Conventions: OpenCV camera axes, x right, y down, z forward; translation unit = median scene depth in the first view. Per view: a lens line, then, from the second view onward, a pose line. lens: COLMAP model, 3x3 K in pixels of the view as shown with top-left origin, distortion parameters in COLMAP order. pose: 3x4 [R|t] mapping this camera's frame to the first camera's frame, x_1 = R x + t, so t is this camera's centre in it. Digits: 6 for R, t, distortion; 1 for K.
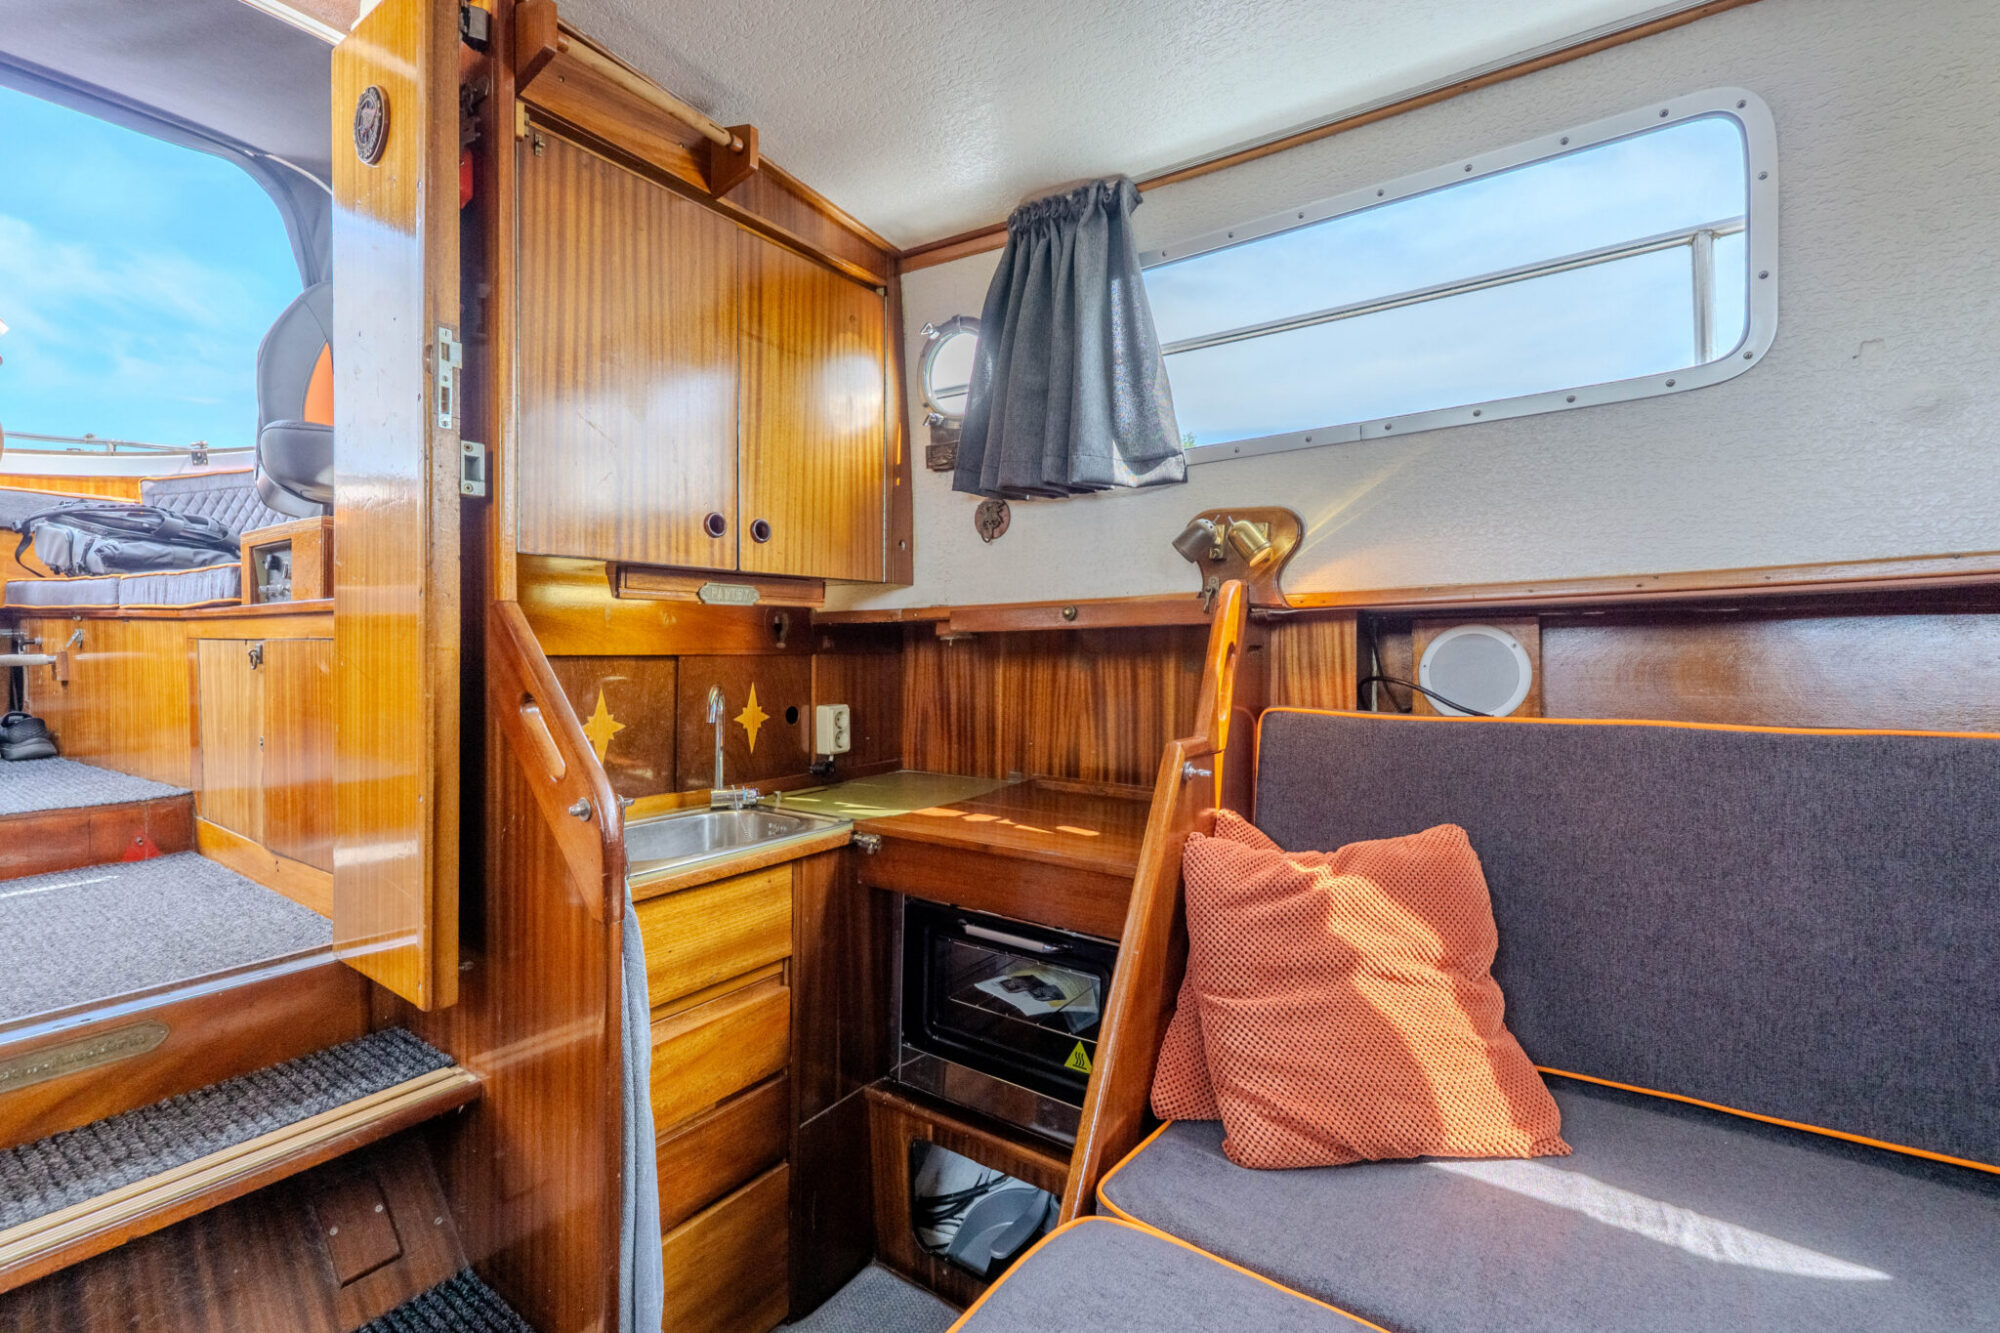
lens RADIAL K [[849.4, 0, 995.9], [0, 849.4, 660.0], [0, 0, 1]] dist [-0.000312, -0.000916]
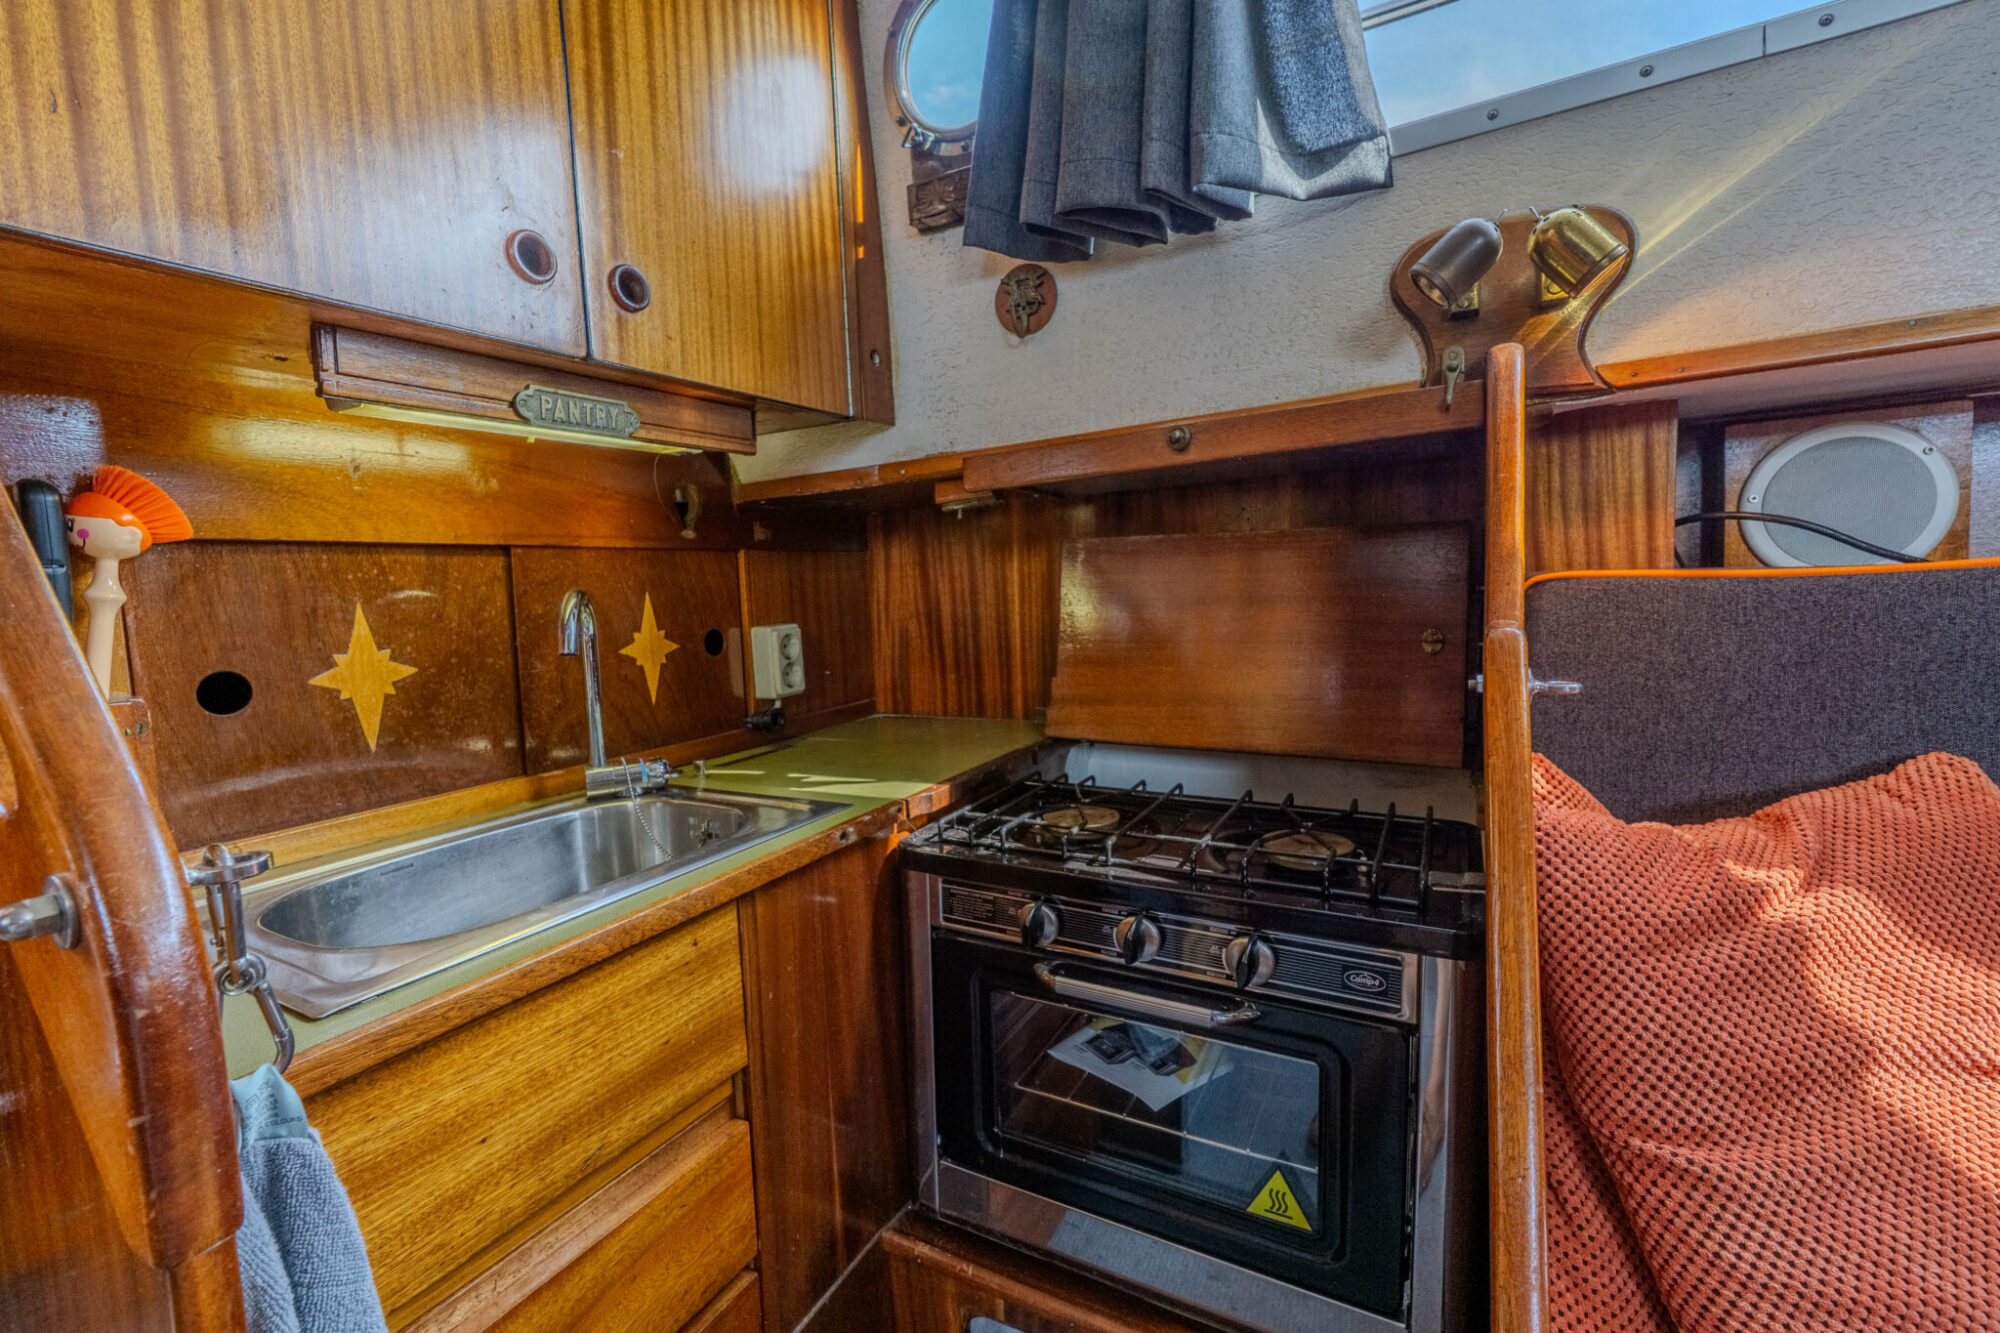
lens RADIAL K [[849.4, 0, 995.9], [0, 849.4, 660.0], [0, 0, 1]] dist [-0.000312, -0.000916]
pose [[0.994617, -0.055267, 0.087655, -0.096474], [0.048453, 0.995772, 0.078045, 0.044633], [-0.091598, -0.073378, 0.993089, 0.386543]]
